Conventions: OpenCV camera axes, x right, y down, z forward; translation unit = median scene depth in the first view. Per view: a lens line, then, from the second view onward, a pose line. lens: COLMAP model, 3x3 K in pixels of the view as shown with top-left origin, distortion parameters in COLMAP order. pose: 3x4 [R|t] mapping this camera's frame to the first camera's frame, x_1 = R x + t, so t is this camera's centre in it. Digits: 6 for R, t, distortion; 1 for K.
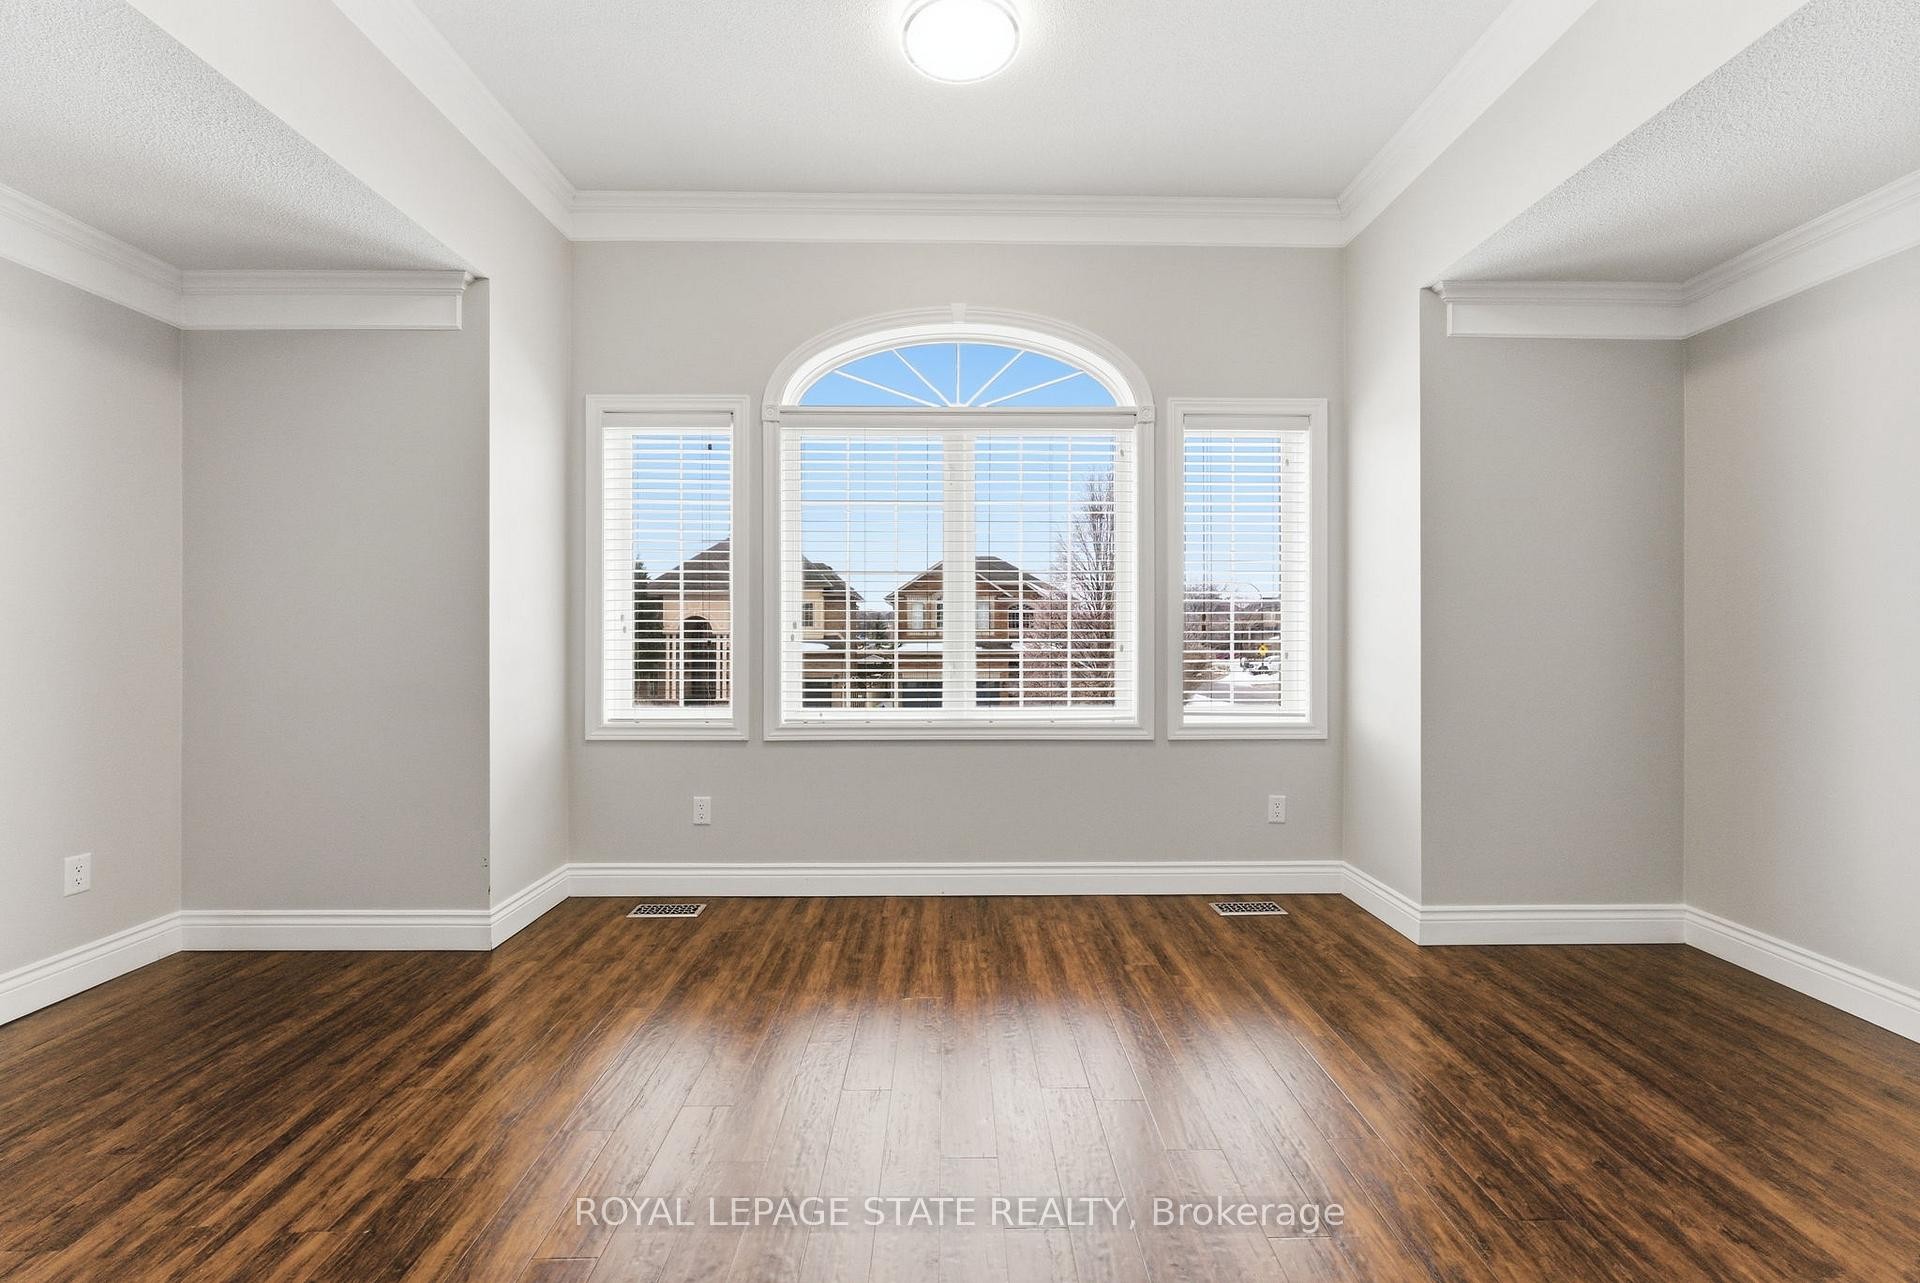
lens RADIAL K [[774.6, 0, 962.9], [0, 774.6, 637.3], [0, 0, 1]] dist [-0.007493, -0.000837]
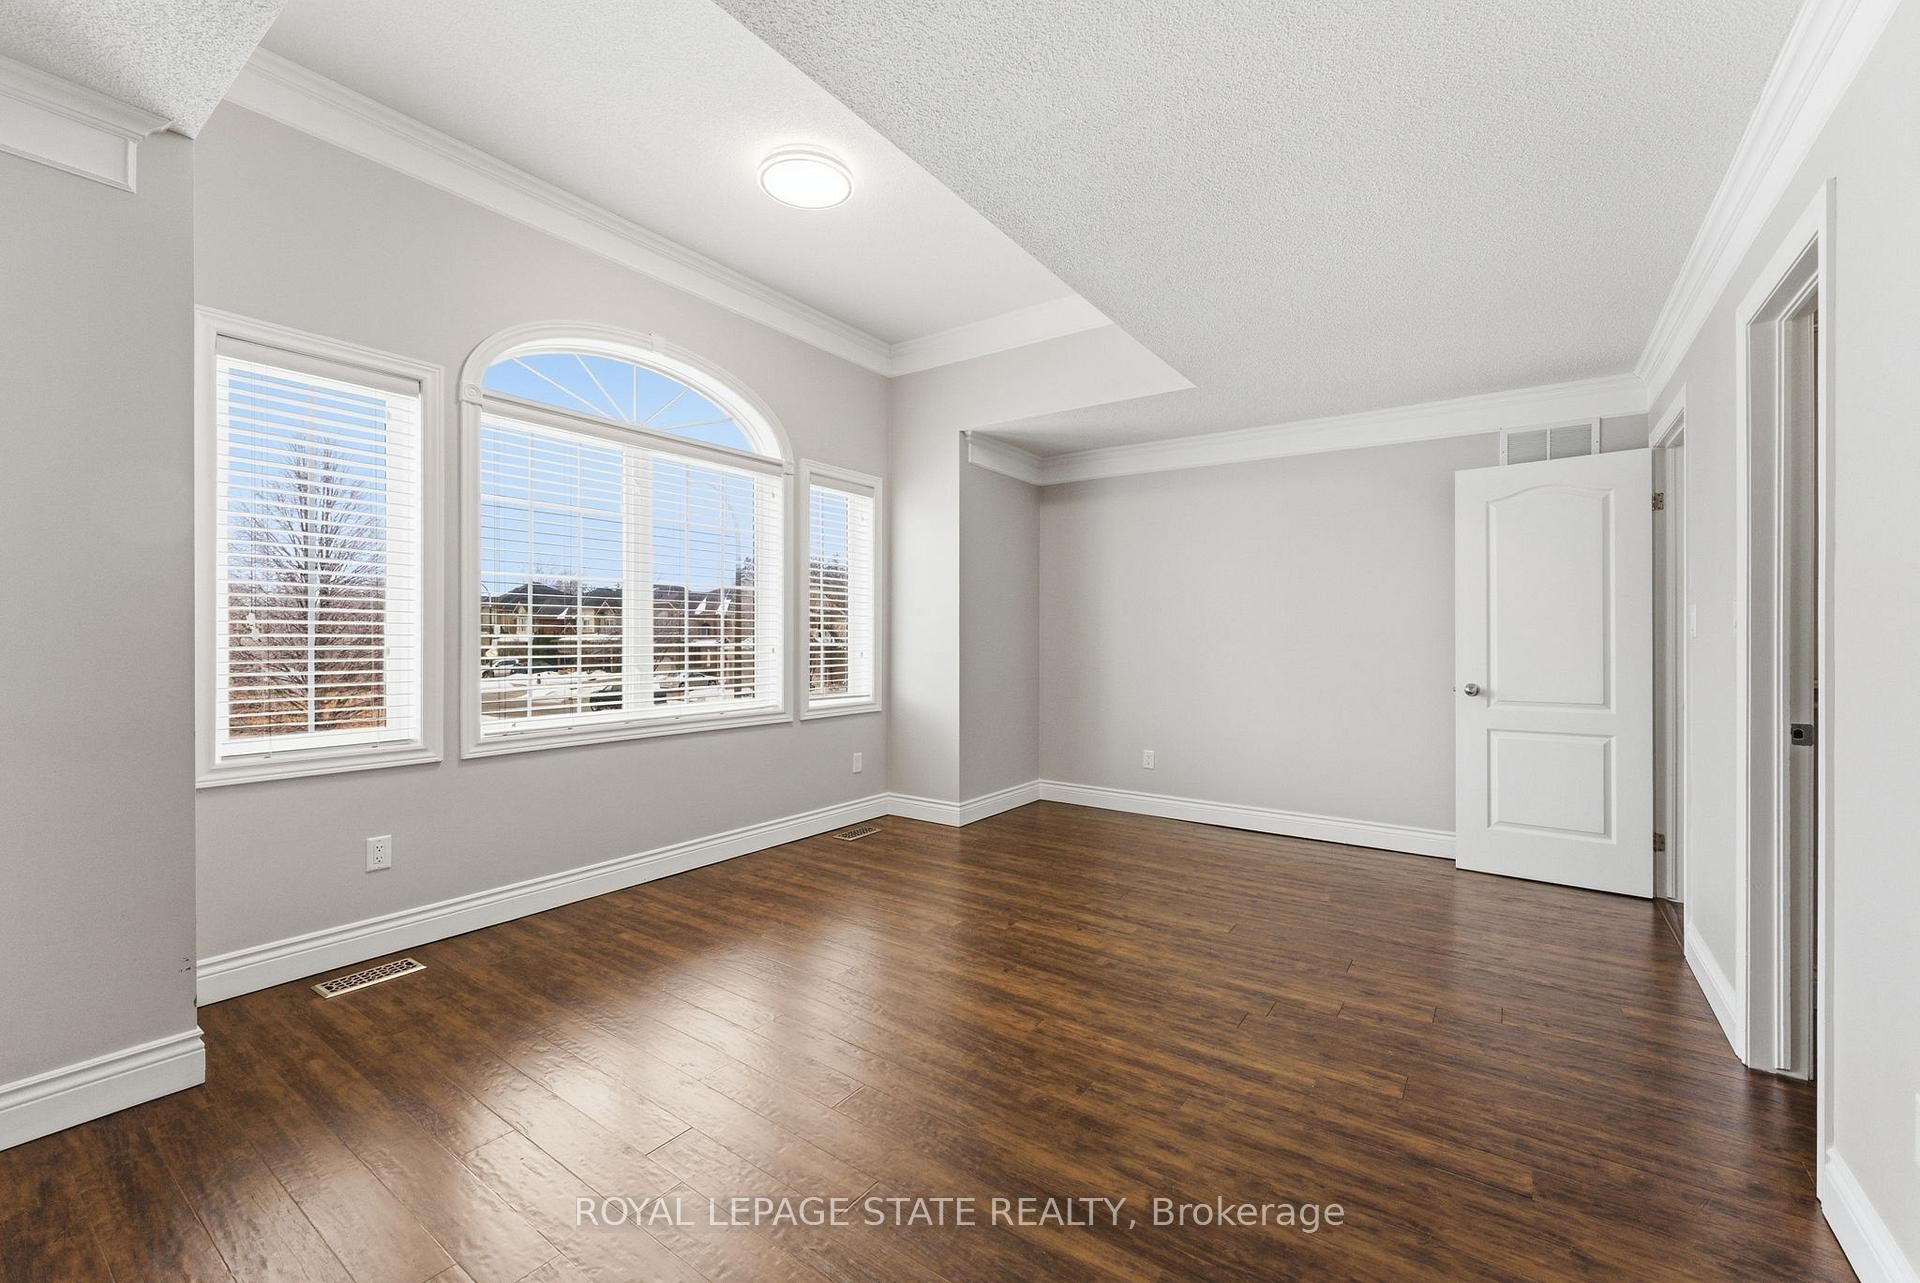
lens RADIAL K [[774.6, 0, 966.6], [0, 774.6, 647.7], [0, 0, 1]] dist [-0.007493, -0.000837]
pose [[0.588357, -0.009192, 0.808549, -0.700438], [0.004852, 0.999958, 0.007837, 0.000812], [-0.808587, -0.000688, 0.588377, 0.008467]]
